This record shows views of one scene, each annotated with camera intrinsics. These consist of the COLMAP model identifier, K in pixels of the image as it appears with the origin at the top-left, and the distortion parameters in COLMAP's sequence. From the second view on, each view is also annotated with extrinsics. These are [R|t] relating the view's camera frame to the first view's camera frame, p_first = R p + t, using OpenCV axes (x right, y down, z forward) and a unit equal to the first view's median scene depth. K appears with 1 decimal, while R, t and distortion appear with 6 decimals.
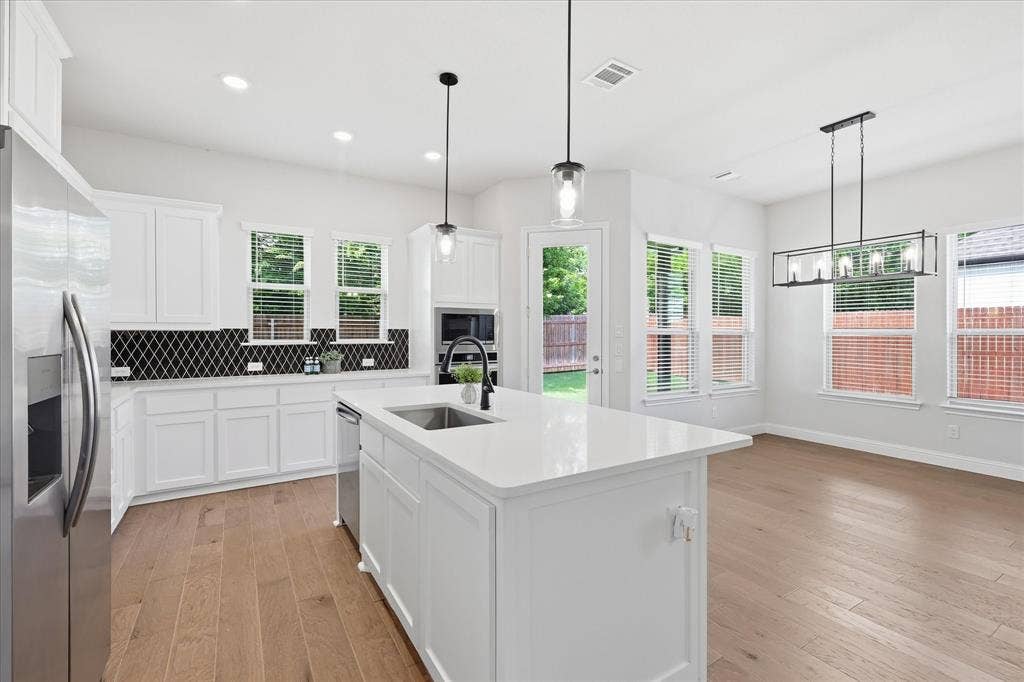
lens RADIAL K [[450.2, 0, 506.9], [0, 450.2, 341.6], [0, 0, 1]] dist [0.000449, 0.000835]
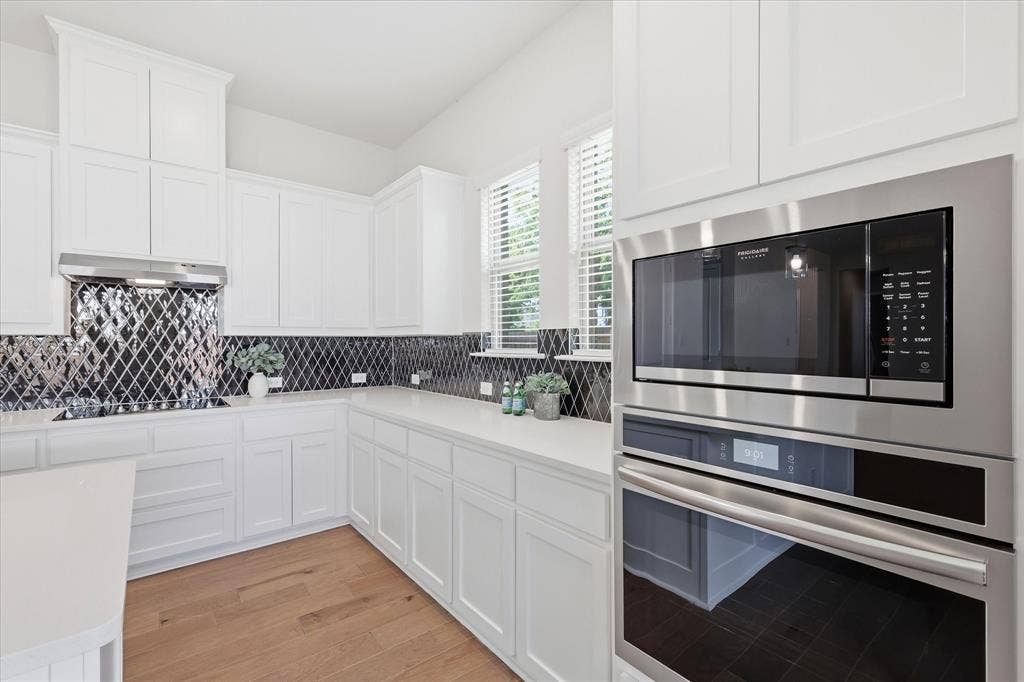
lens RADIAL K [[450.2, 0, 509.6], [0, 450.2, 340.2], [0, 0, 1]] dist [0.000449, 0.000835]
pose [[0.150163, -0.000673, -0.988661, 0.103030], [-0.014847, 0.999885, -0.002935, -0.014296], [0.988550, 0.015119, 0.150136, 0.888870]]
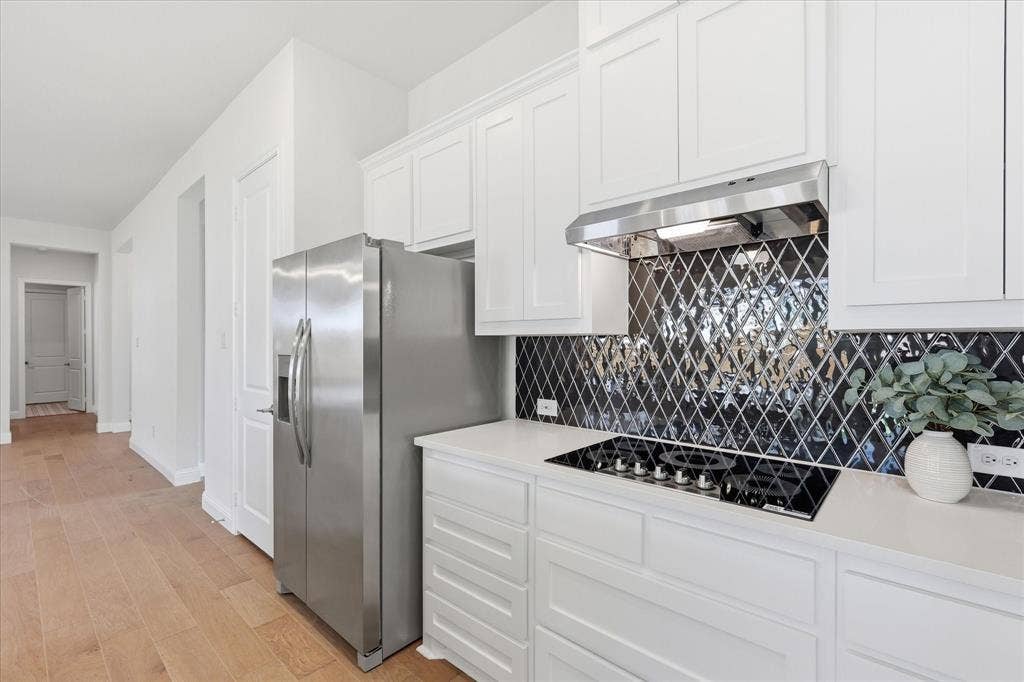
lens RADIAL K [[450.2, 0, 510.5], [0, 450.2, 339.8], [0, 0, 1]] dist [0.000449, 0.000835]
pose [[-0.957573, 0.003982, -0.288164, -0.403973], [-0.000316, 0.999889, 0.014868, -0.015433], [0.288192, 0.014329, -0.957466, 0.766639]]
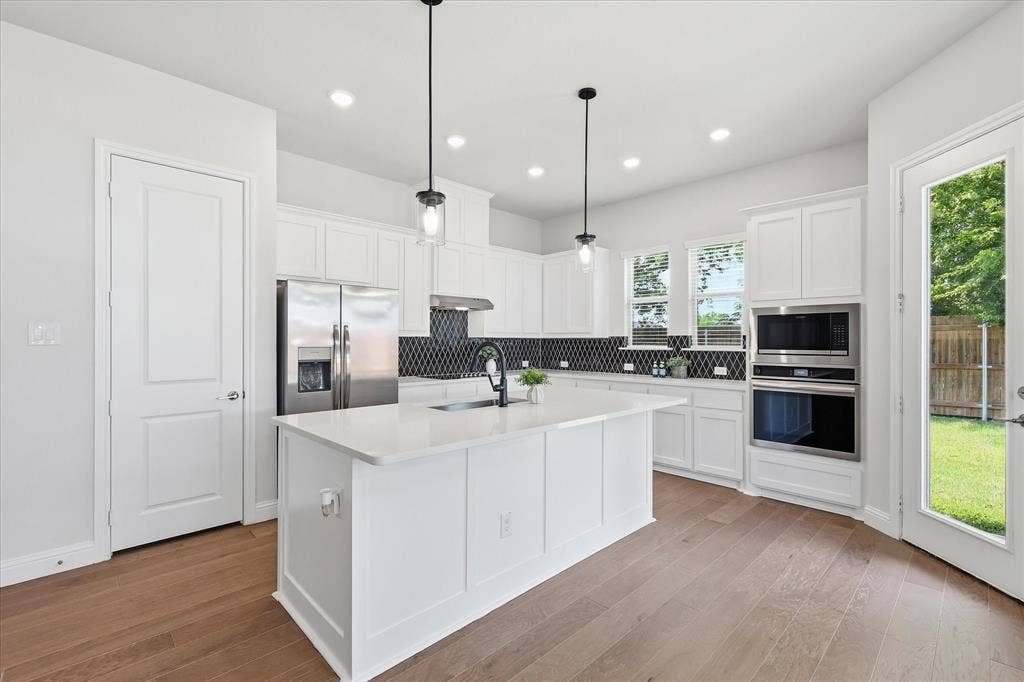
lens RADIAL K [[450.2, 0, 511.1], [0, 450.2, 336.4], [0, 0, 1]] dist [0.000449, 0.000835]
pose [[0.225889, -0.008447, -0.974116, 0.540062], [-0.018449, 0.999746, -0.012947, -0.005938], [0.973978, 0.020896, 0.225676, 0.389104]]
